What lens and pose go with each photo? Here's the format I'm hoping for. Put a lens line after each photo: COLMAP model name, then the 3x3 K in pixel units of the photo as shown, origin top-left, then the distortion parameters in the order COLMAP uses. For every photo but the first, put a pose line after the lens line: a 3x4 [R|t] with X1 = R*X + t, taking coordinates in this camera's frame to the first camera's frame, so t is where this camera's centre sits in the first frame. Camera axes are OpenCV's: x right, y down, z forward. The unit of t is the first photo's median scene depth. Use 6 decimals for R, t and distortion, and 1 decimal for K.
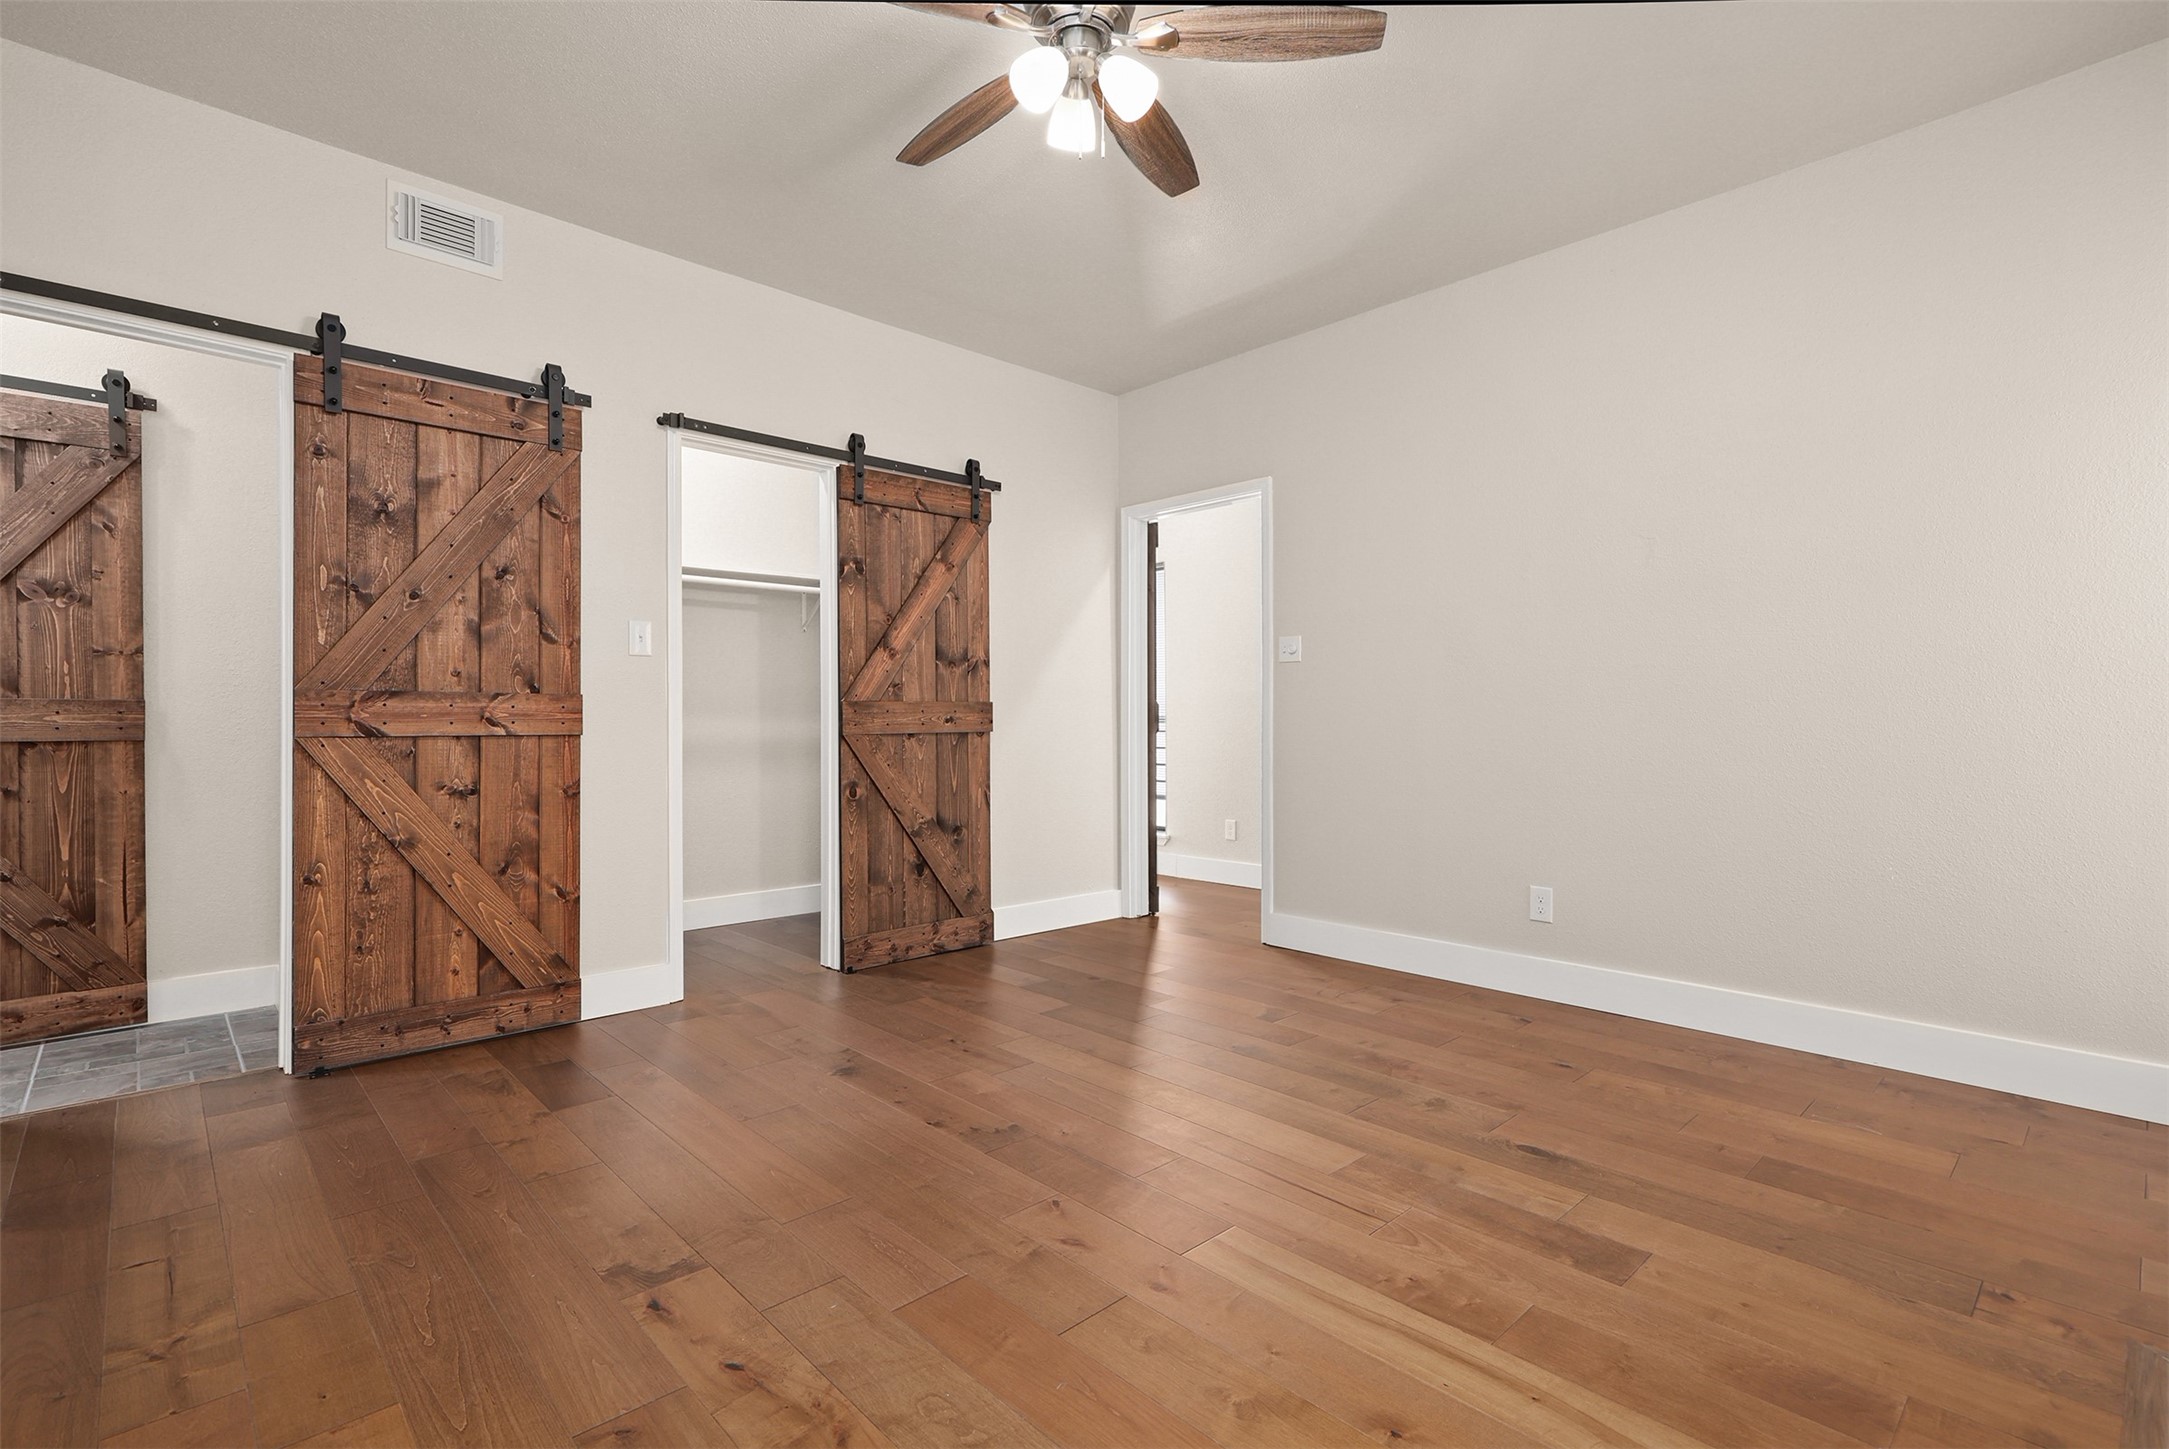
lens RADIAL K [[1149.6, 0, 1084.8], [0, 1149.6, 718.9], [0, 0, 1]] dist [0.012122, -0.000140]
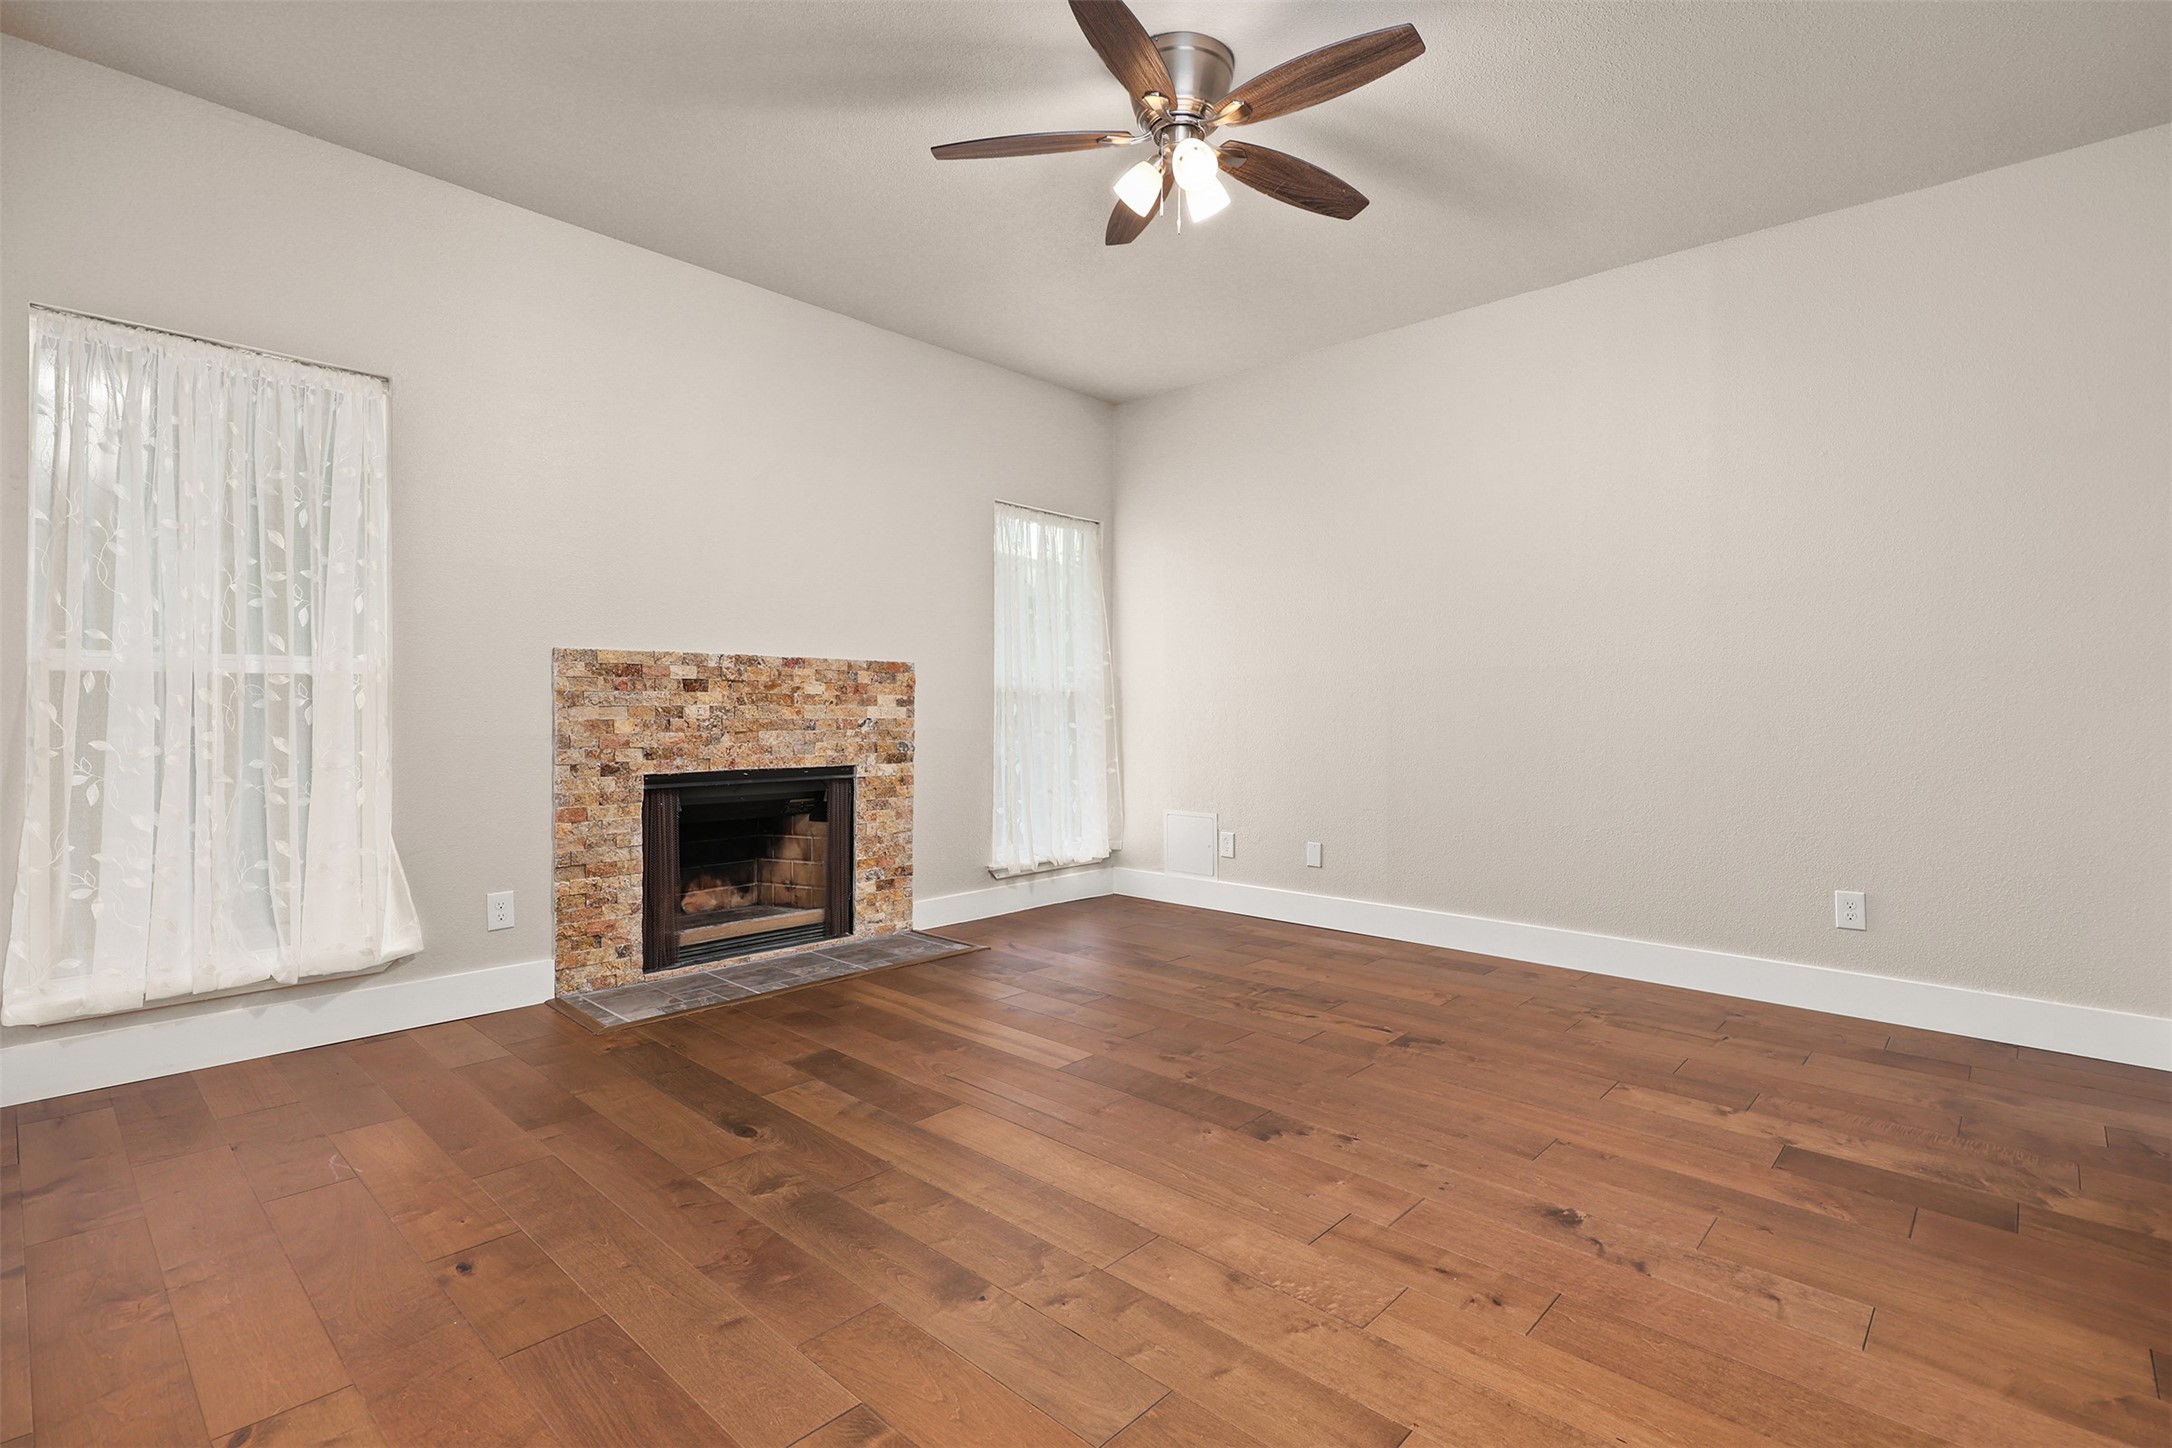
lens RADIAL K [[1038.8, 0, 1086.1], [0, 1038.8, 709.7], [0, 0, 1]] dist [0.012878, 0.000218]
pose [[-0.998698, -0.001368, -0.050996, 0.130201], [-0.001634, 0.999985, 0.005175, -0.003115], [0.050989, 0.005251, -0.998685, 1.860307]]
